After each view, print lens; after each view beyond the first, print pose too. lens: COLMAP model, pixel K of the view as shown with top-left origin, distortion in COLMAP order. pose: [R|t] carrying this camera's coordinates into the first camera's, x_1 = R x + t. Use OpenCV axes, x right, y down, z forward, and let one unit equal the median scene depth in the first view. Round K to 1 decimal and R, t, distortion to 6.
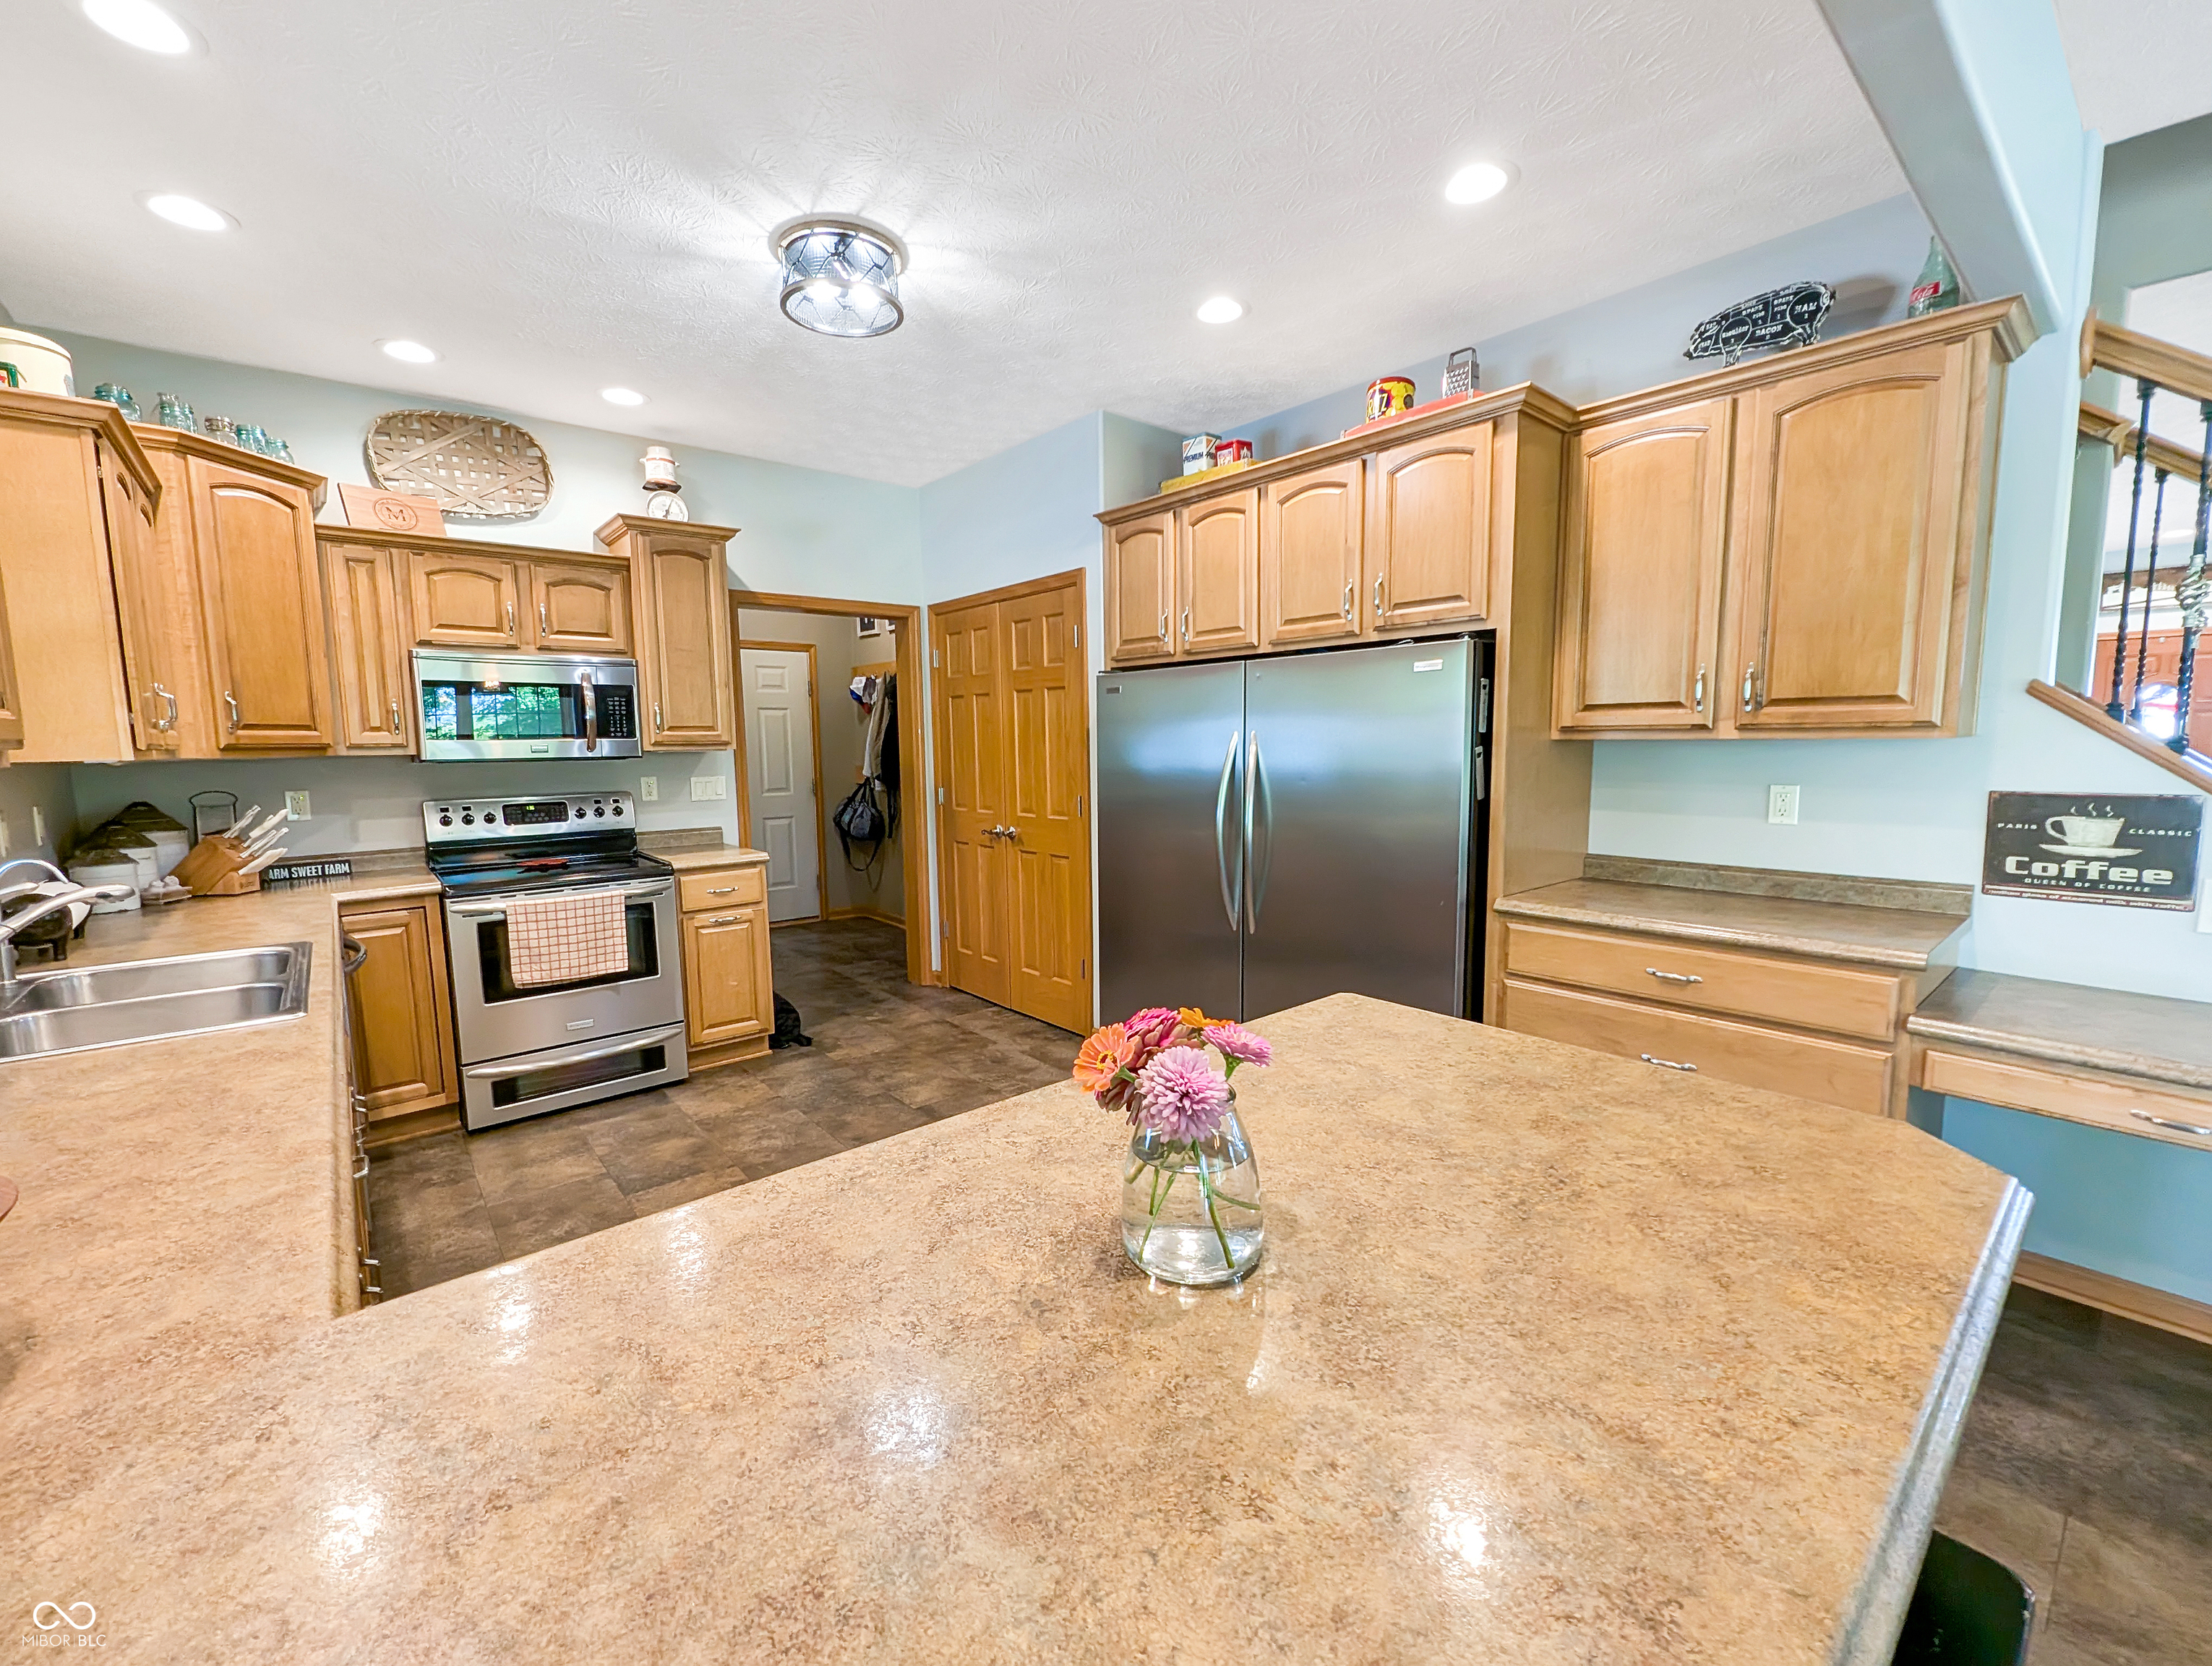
lens RADIAL K [[915.9, 0, 1107.0], [0, 915.9, 831.7], [0, 0, 1]] dist [0.004133, -0.001176]
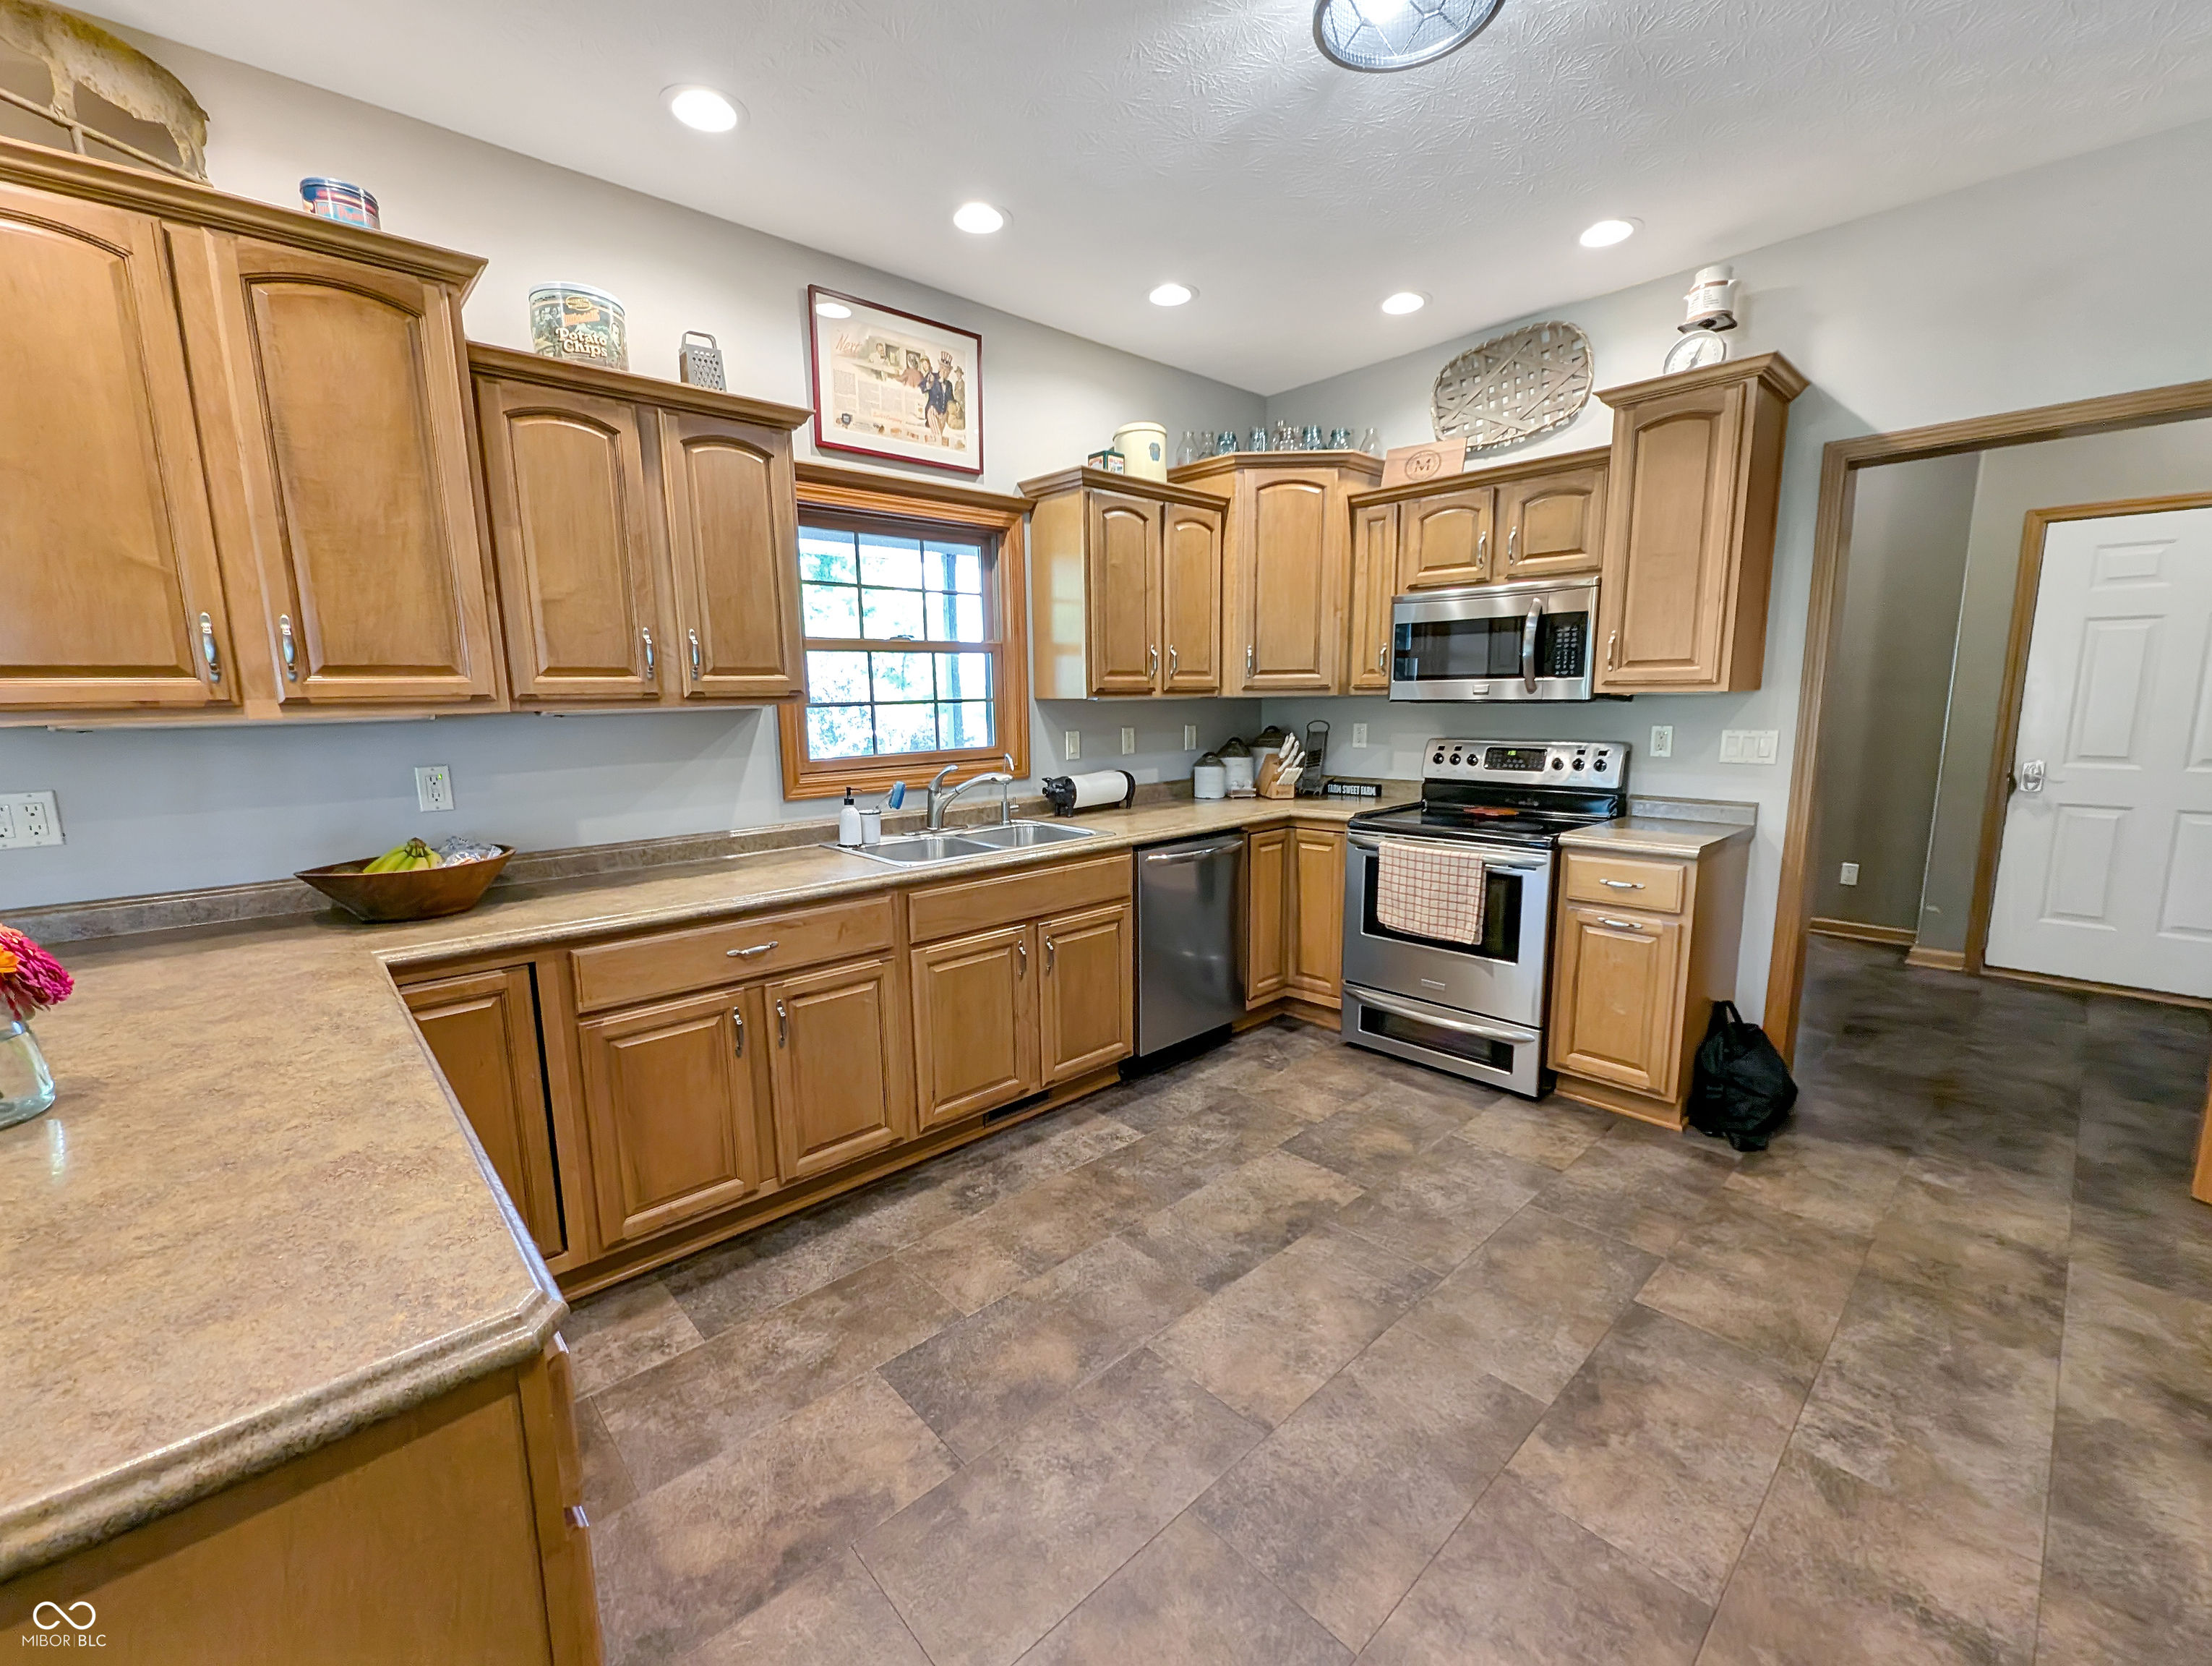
lens RADIAL K [[915.9, 0, 1090.6], [0, 915.9, 835.3], [0, 0, 1]] dist [0.004133, -0.001176]
pose [[0.035451, 0.164984, -0.985659, 0.306302], [-0.086784, 0.983061, 0.161427, -0.060654], [0.995596, 0.079817, 0.049169, 0.567729]]
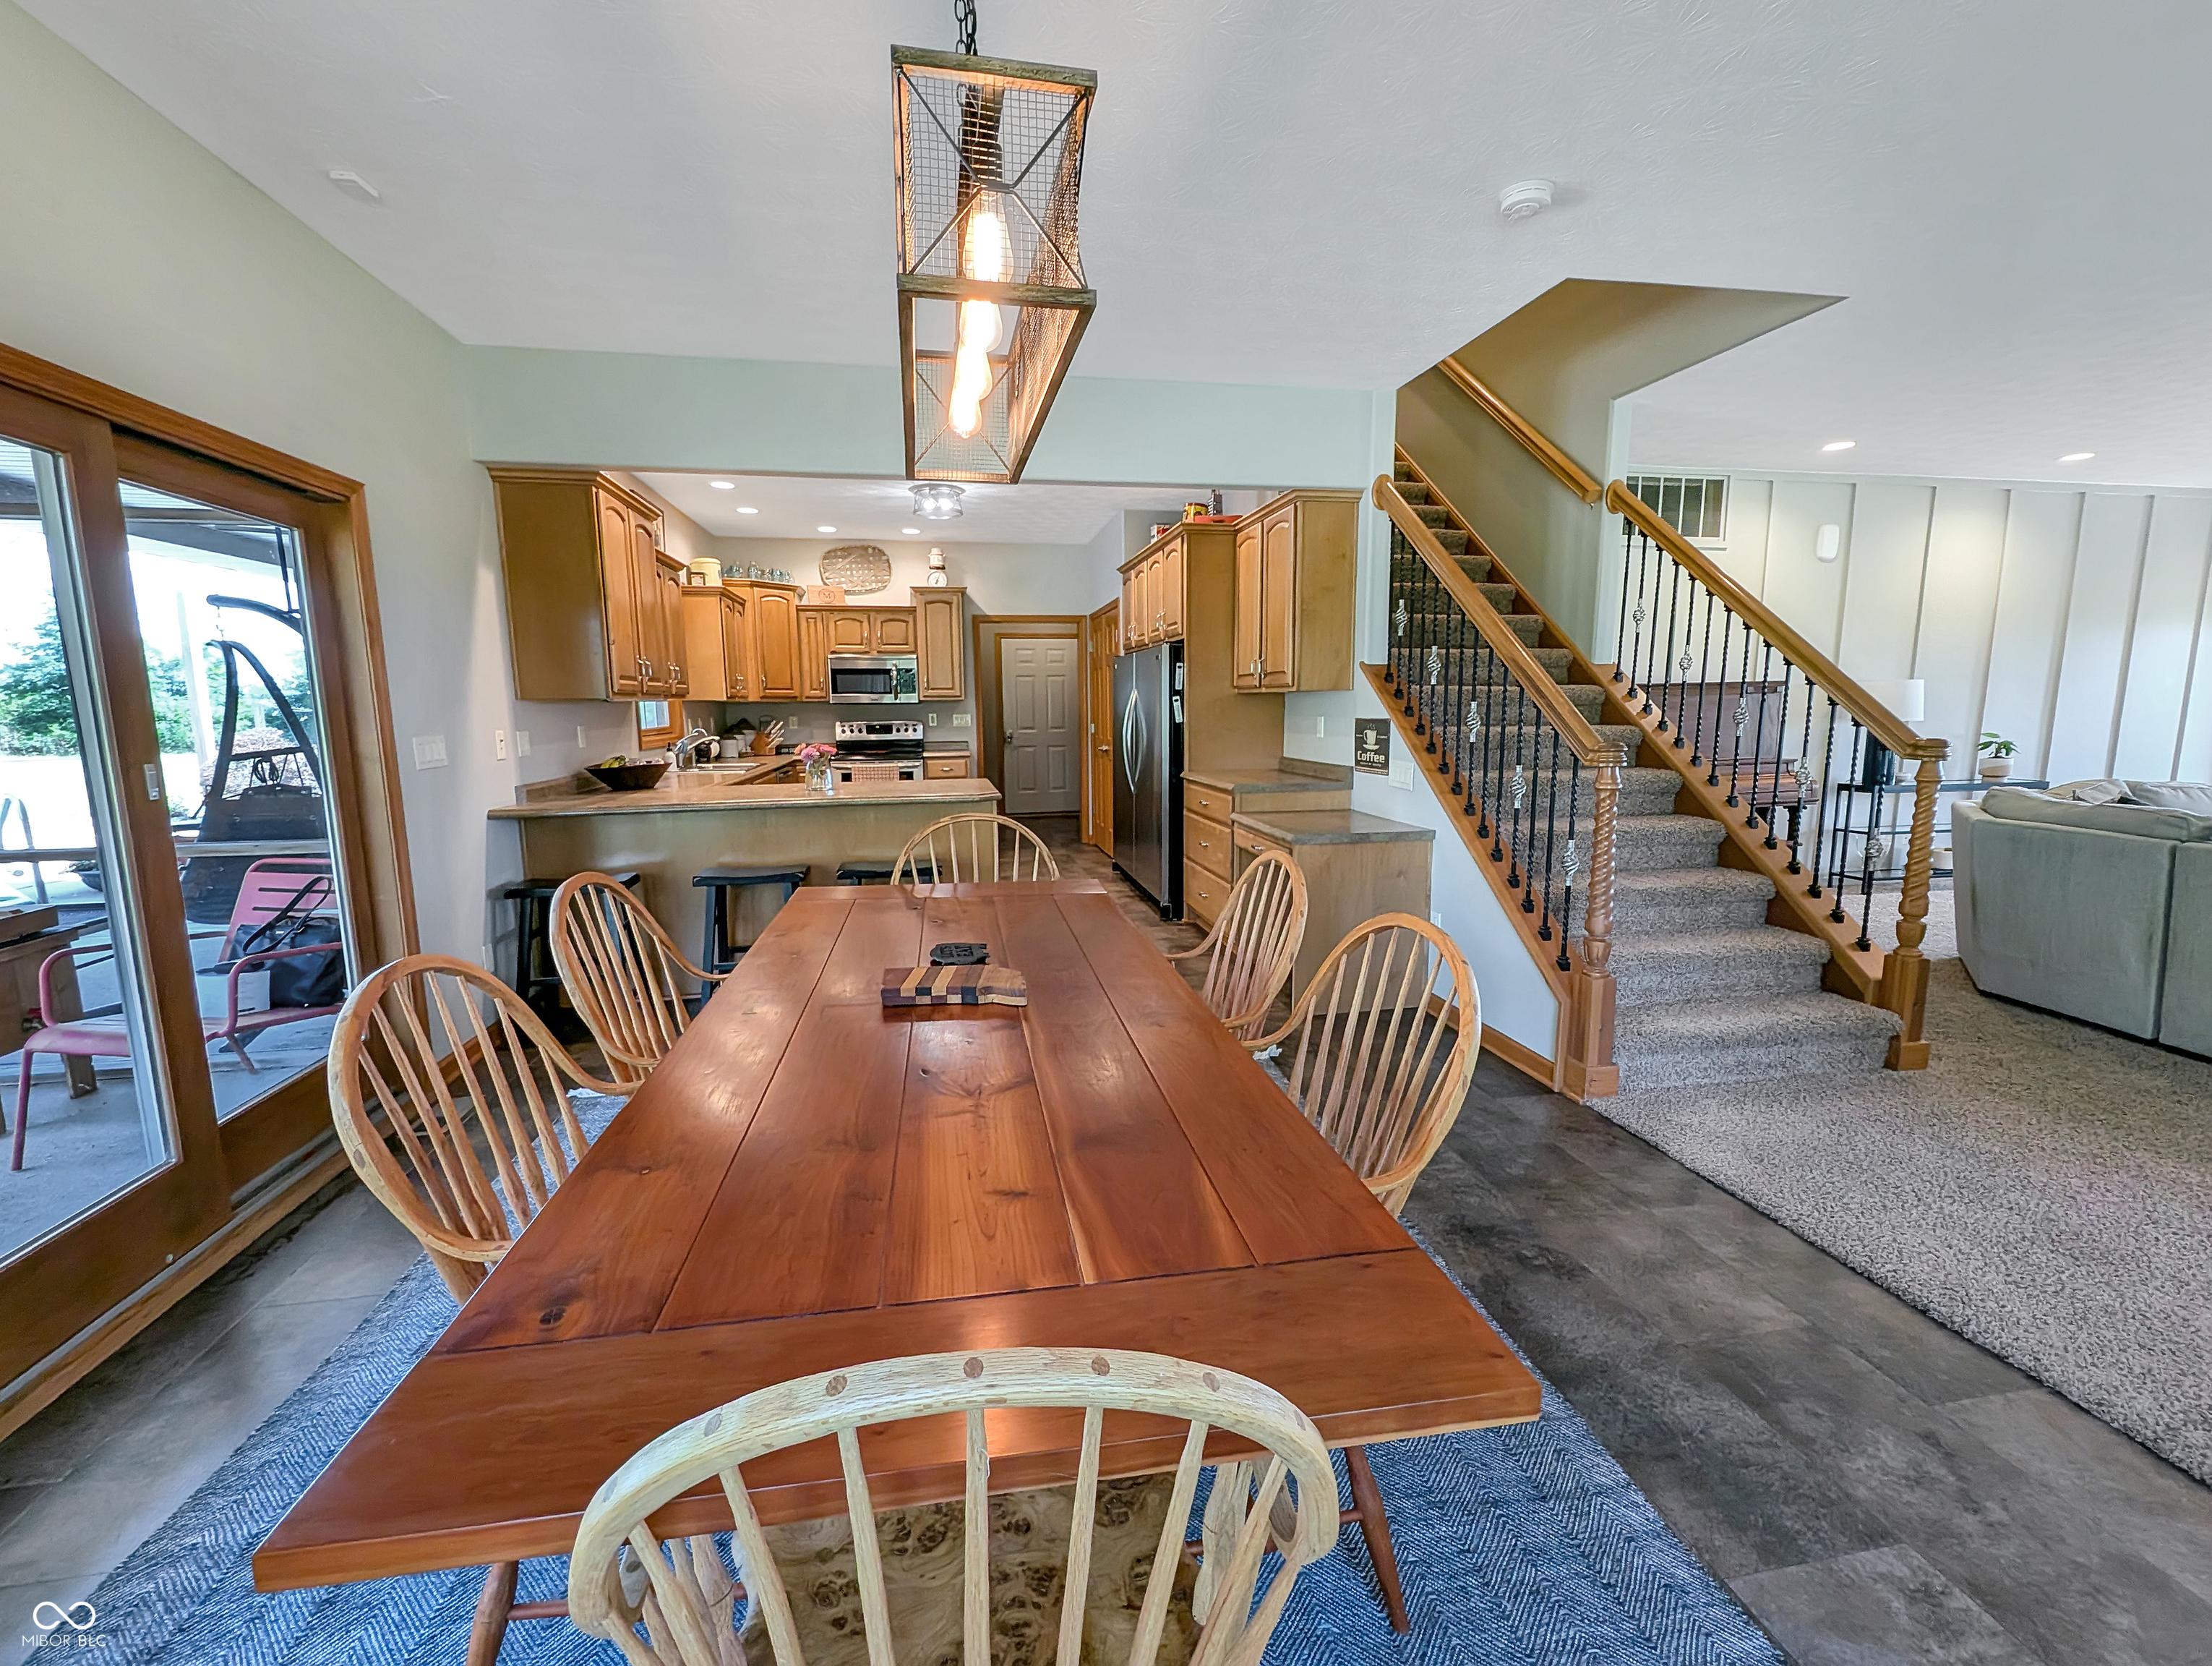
lens RADIAL K [[915.9, 0, 1104.3], [0, 915.9, 821.8], [0, 0, 1]] dist [0.004133, -0.001176]
pose [[0.863010, 0.067739, -0.500625, 0.958803], [-0.052158, 0.997621, 0.045074, 0.074938], [0.502487, -0.012788, 0.864490, -0.610081]]
